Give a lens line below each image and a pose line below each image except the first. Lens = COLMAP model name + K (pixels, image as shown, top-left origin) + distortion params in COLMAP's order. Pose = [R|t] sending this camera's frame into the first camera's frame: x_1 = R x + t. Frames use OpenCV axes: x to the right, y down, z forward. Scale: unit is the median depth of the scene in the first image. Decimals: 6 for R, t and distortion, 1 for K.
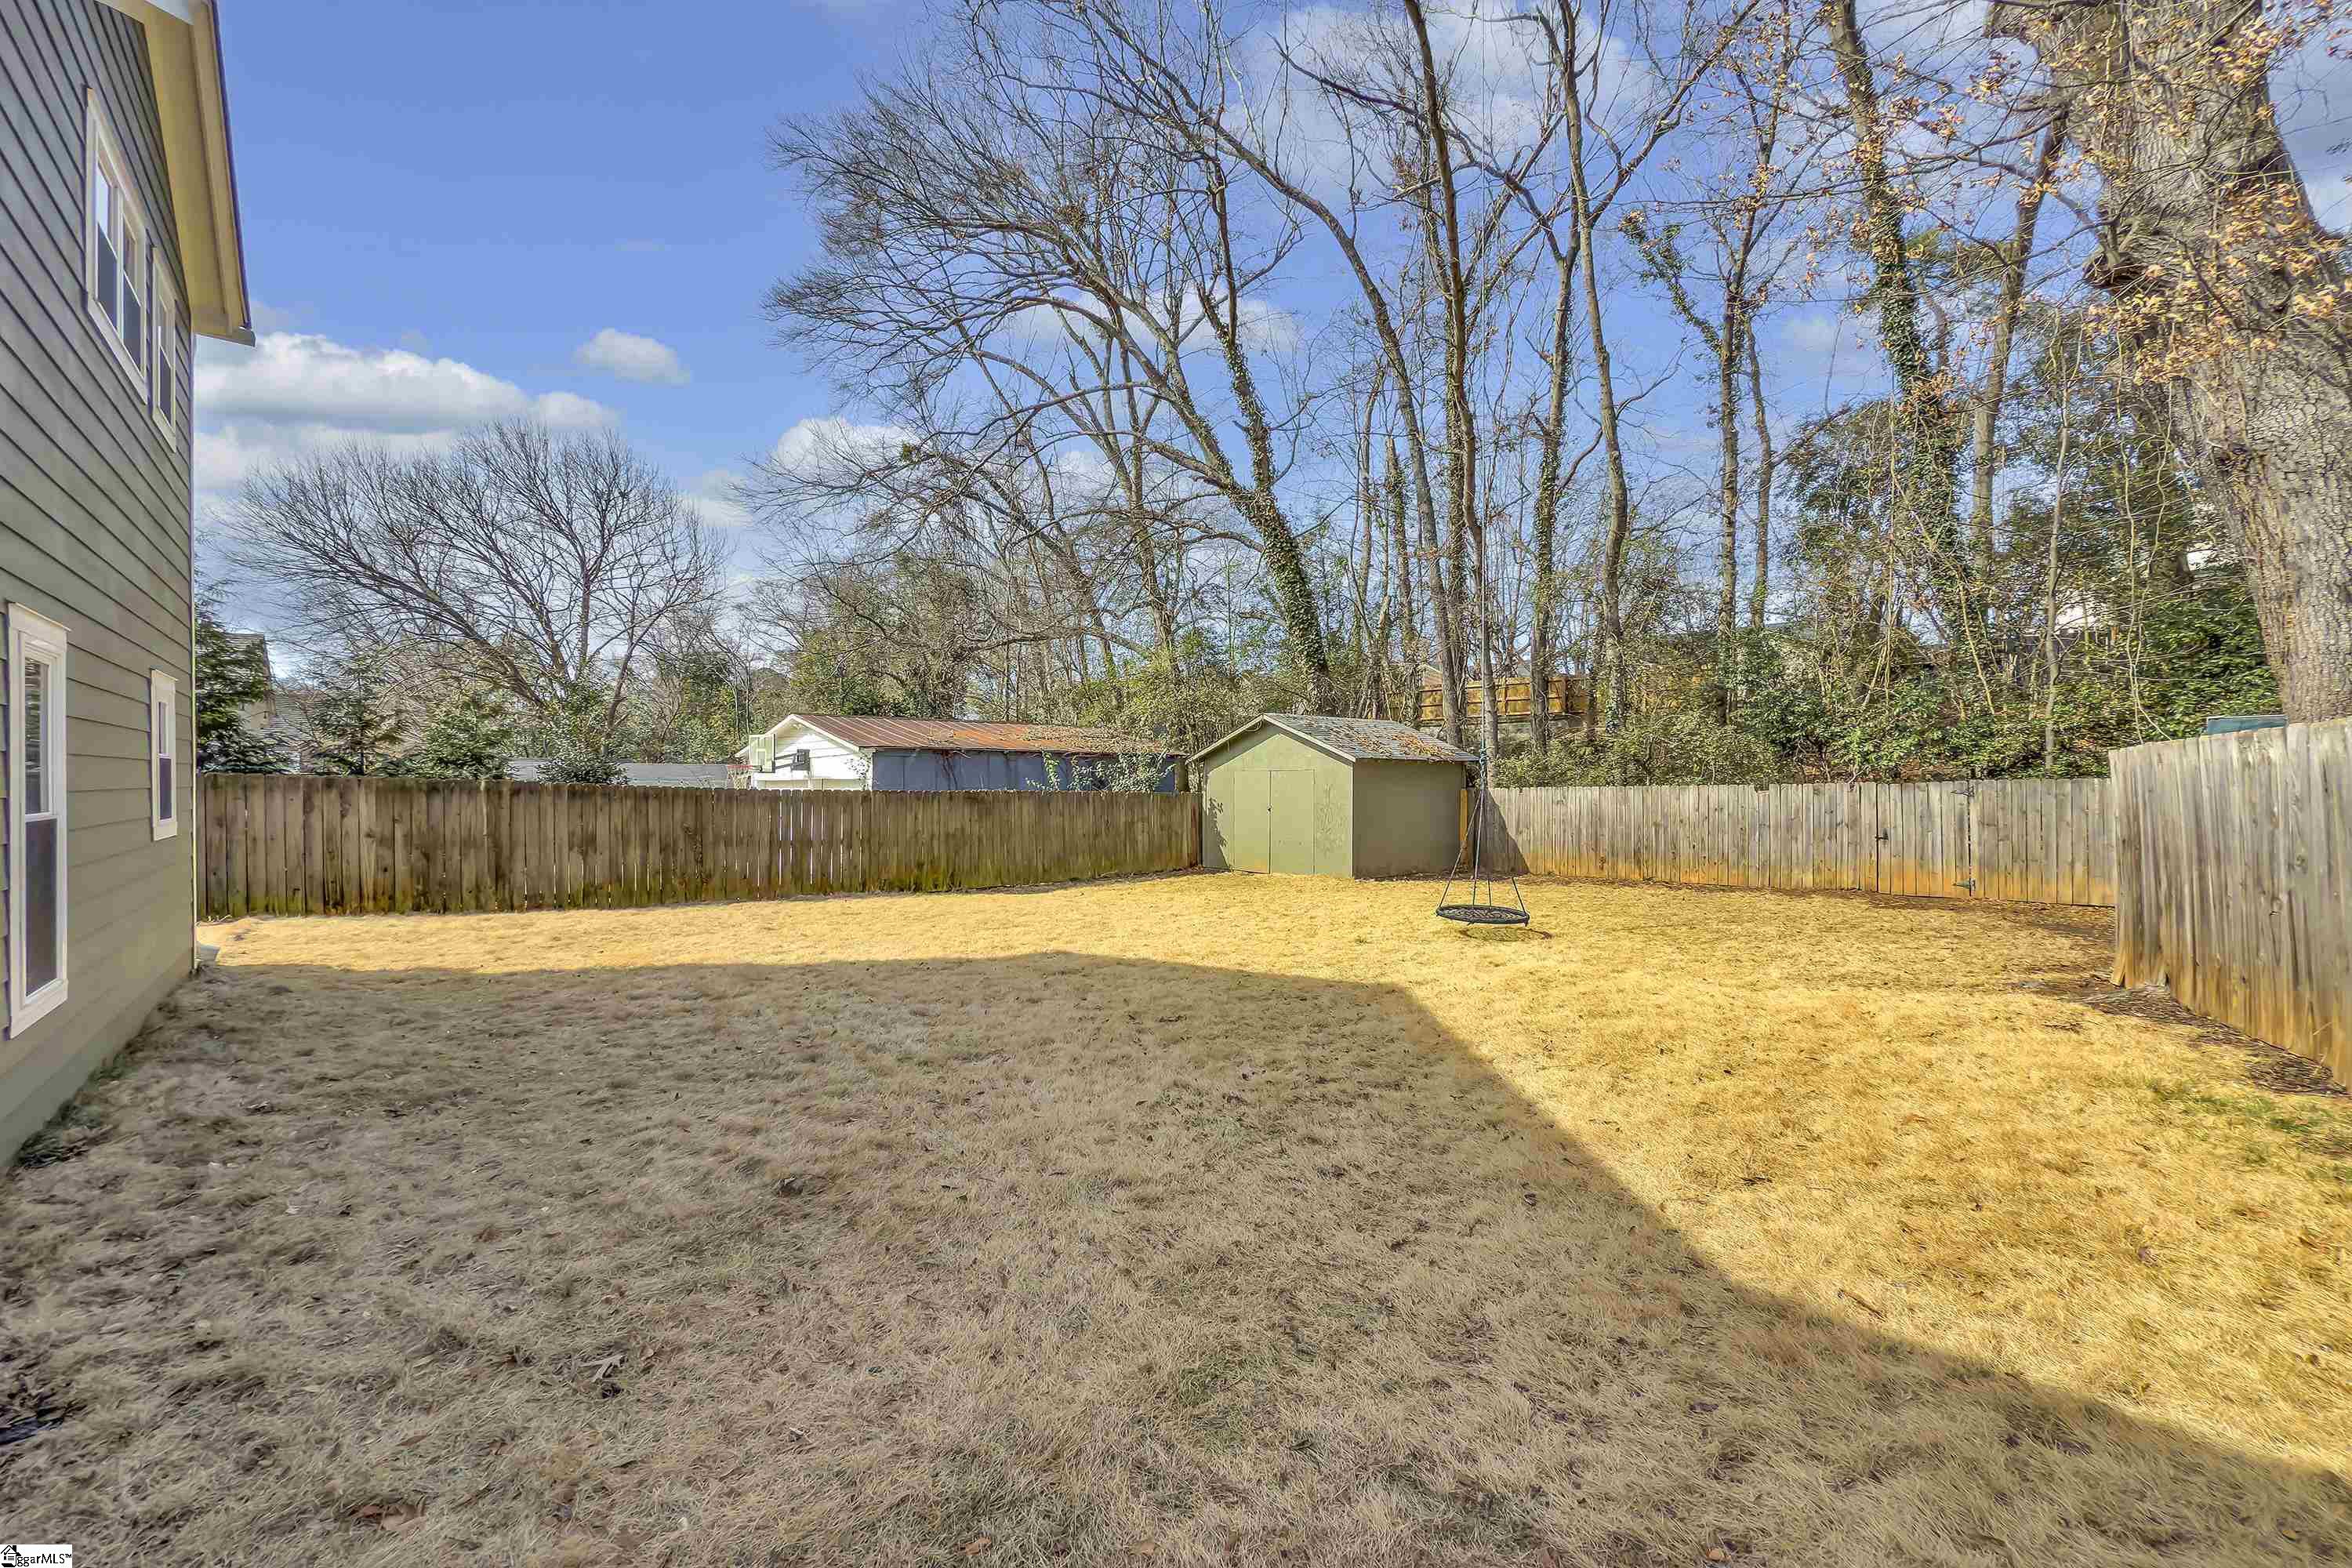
lens RADIAL K [[941.4, 0, 1179.8], [0, 941.4, 779.2], [0, 0, 1]] dist [-0.001704, -0.000143]
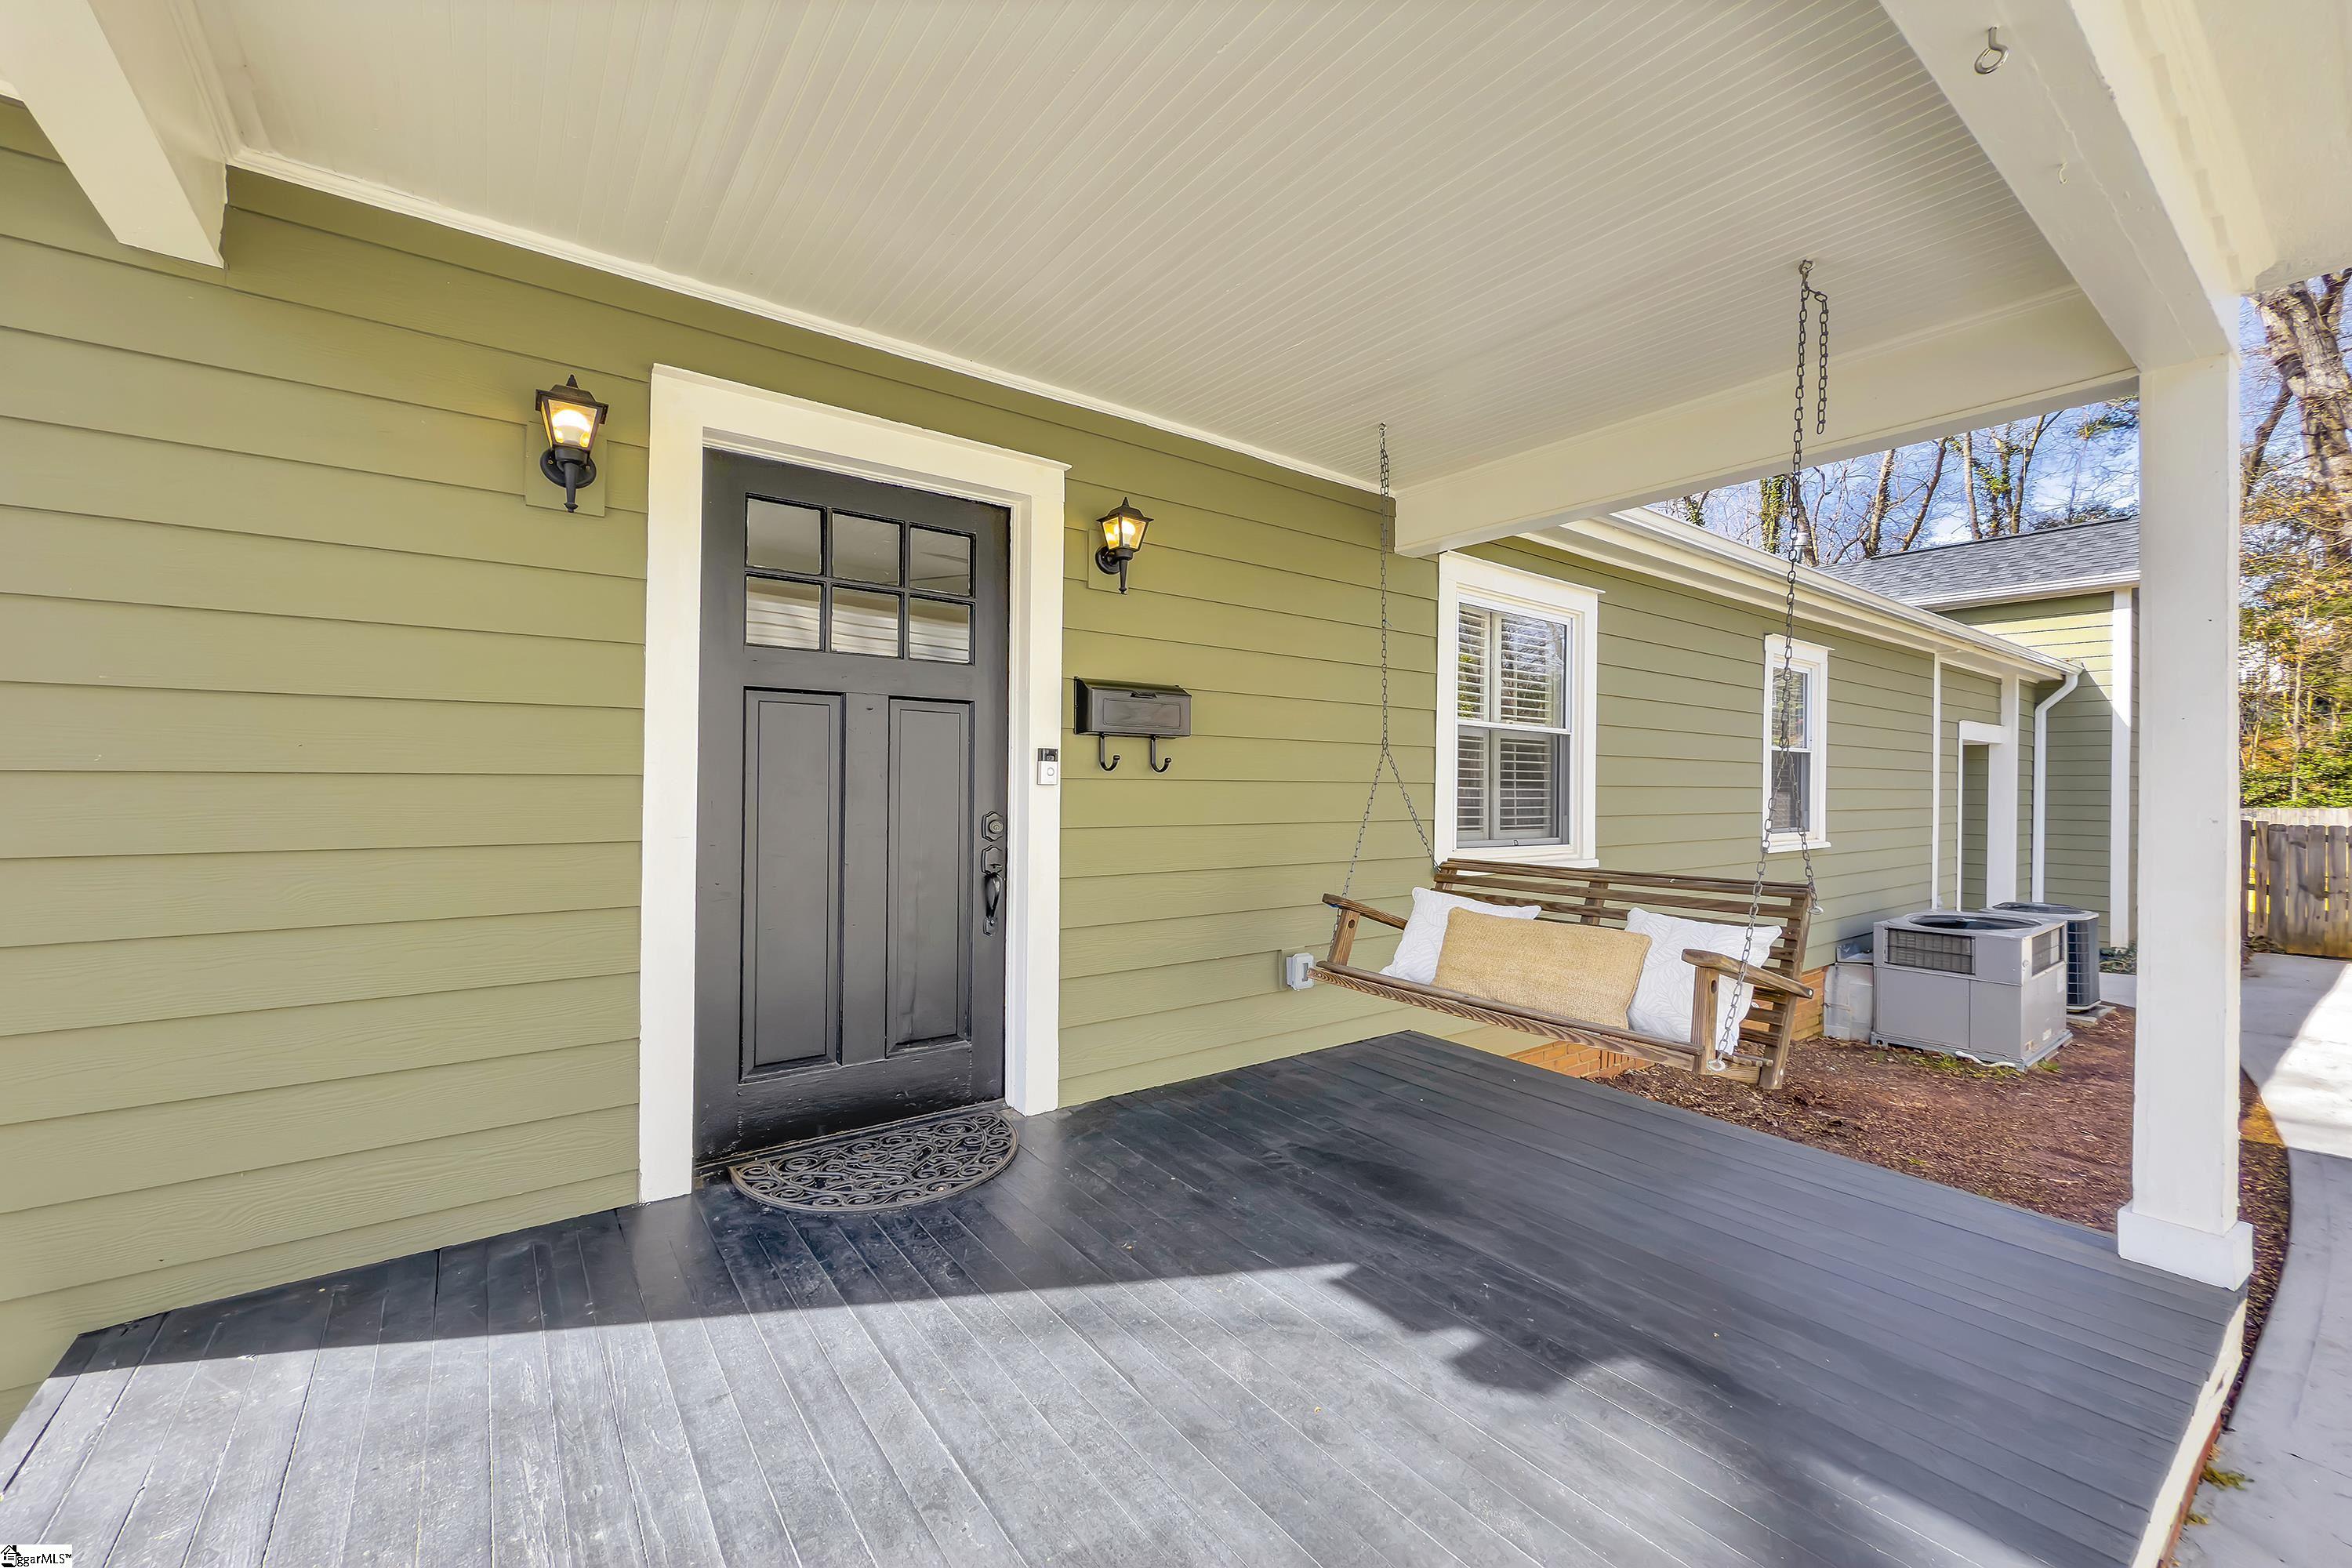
lens RADIAL K [[941.4, 0, 1181.3], [0, 941.4, 783.1], [0, 0, 1]] dist [-0.001704, -0.000143]
pose [[0.998061, 0.005872, -0.061962, -0.890629], [-0.005948, 0.999982, -0.001050, -0.026359], [0.061955, 0.001416, 0.998078, -0.746059]]
